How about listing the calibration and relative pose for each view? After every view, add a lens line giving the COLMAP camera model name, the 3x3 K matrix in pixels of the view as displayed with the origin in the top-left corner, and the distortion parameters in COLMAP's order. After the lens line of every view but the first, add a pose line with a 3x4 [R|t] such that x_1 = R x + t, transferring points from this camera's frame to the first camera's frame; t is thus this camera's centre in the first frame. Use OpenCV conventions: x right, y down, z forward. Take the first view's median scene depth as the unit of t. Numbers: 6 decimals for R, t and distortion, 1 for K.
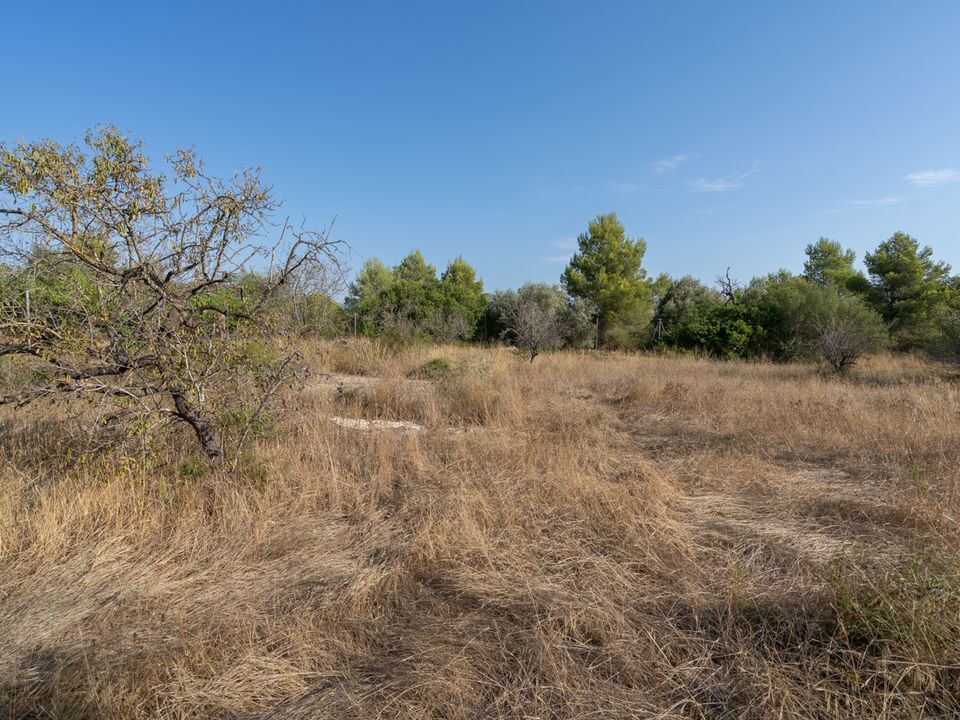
lens RADIAL K [[510.2, 0, 479.6], [0, 510.2, 350.4], [0, 0, 1]] dist [0.001591, 0.002223]
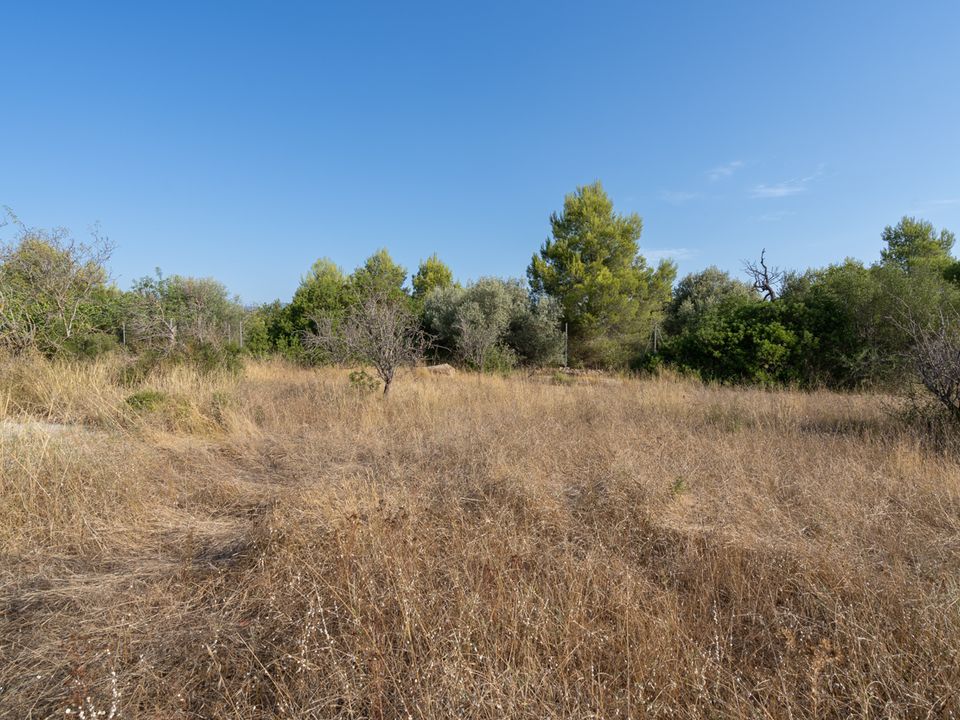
lens RADIAL K [[483.1, 0, 479.8], [0, 483.1, 350.4], [0, 0, 1]] dist [0.002075, -0.000244]
pose [[0.991999, -0.006525, -0.126080, 0.180908], [0.003473, 0.999696, -0.024415, -0.008671], [0.126201, 0.023782, 0.991720, 0.290259]]
